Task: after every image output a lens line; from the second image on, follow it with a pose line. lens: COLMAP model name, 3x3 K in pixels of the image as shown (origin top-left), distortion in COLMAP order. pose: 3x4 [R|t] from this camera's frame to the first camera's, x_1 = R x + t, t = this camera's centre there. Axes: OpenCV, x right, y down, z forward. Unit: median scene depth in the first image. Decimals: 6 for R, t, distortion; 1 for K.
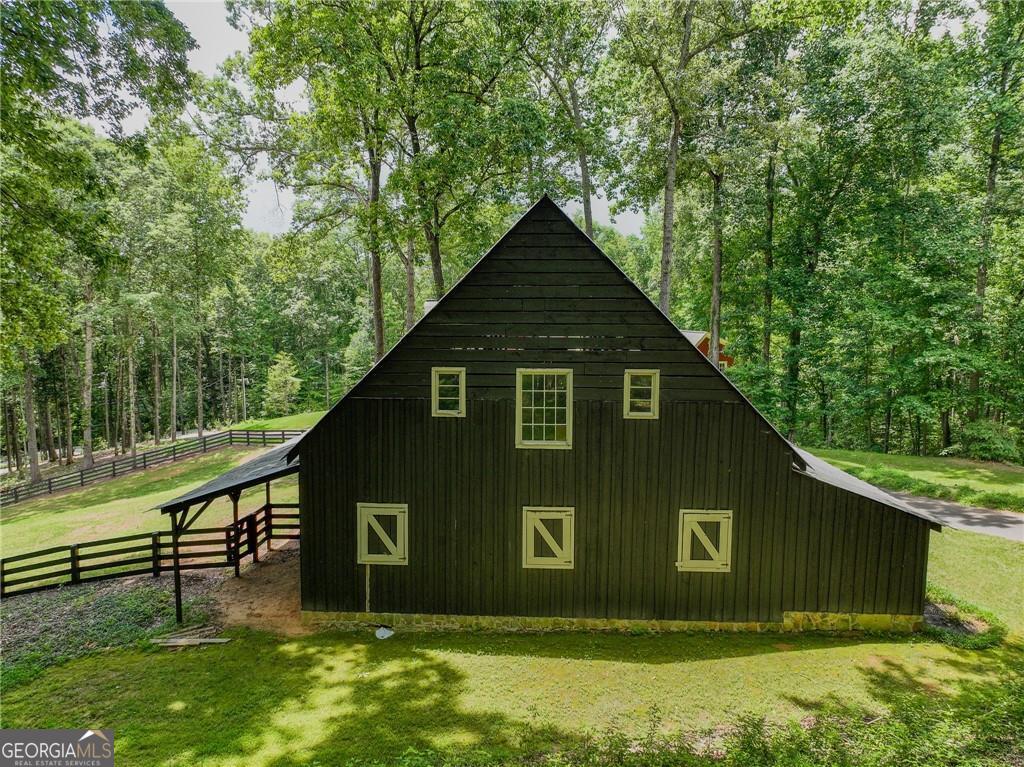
lens RADIAL K [[729.8, 0, 514.2], [0, 729.8, 386.3], [0, 0, 1]] dist [0.009130, 0.000181]
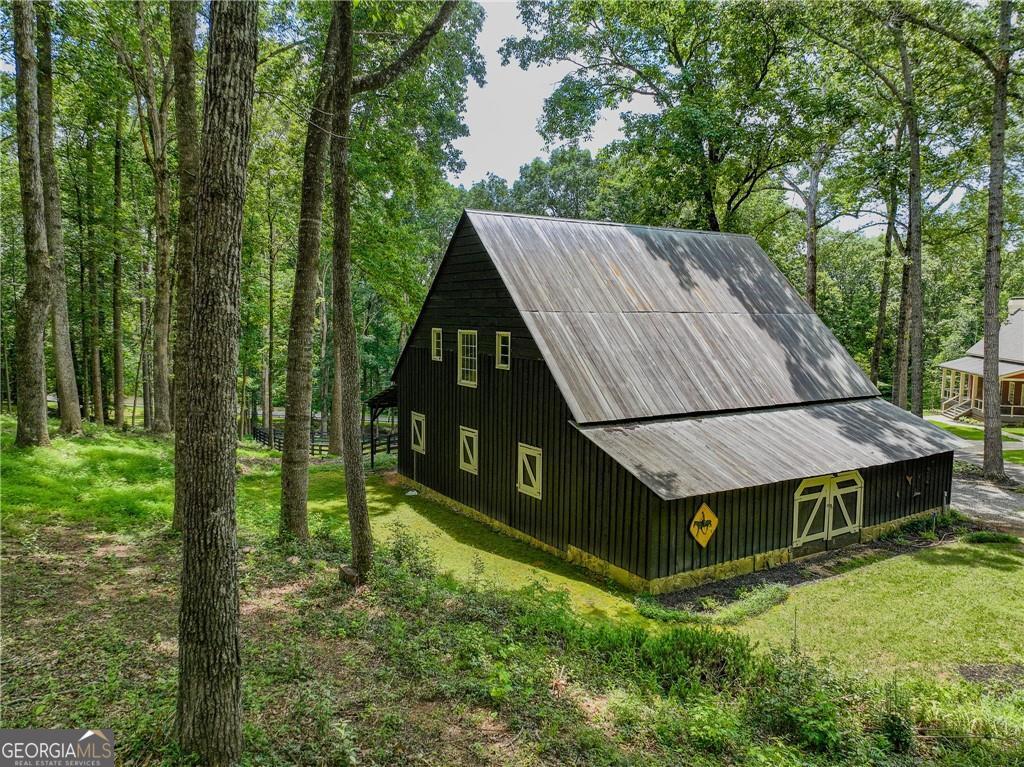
lens RADIAL K [[729.8, 0, 510.4], [0, 729.8, 381.0], [0, 0, 1]] dist [0.009130, 0.000181]
pose [[0.576883, 0.079822, -0.812917, 1.239038], [-0.091004, 0.995299, 0.033151, 0.019873], [0.811742, 0.054854, 0.581435, 0.234960]]
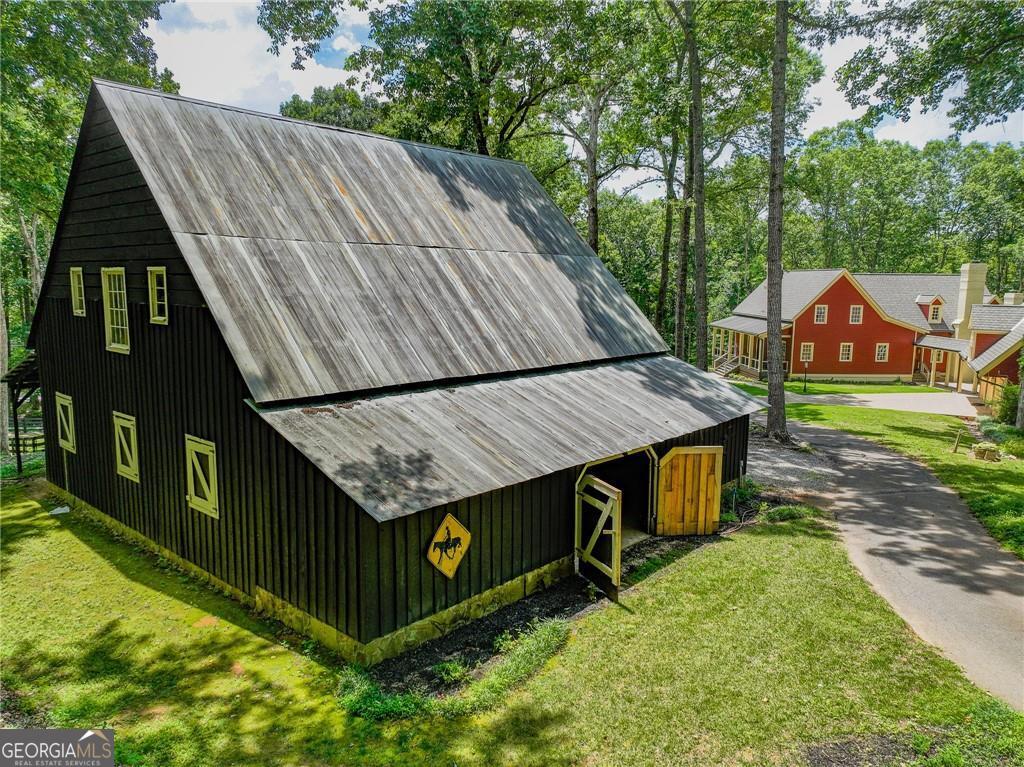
lens RADIAL K [[729.8, 0, 514.0], [0, 729.8, 385.5], [0, 0, 1]] dist [0.009130, 0.000181]
pose [[0.780464, 0.093049, -0.618238, 1.035406], [-0.072113, 0.995661, 0.058818, 0.034414], [0.621028, -0.001322, 0.783787, 0.565192]]
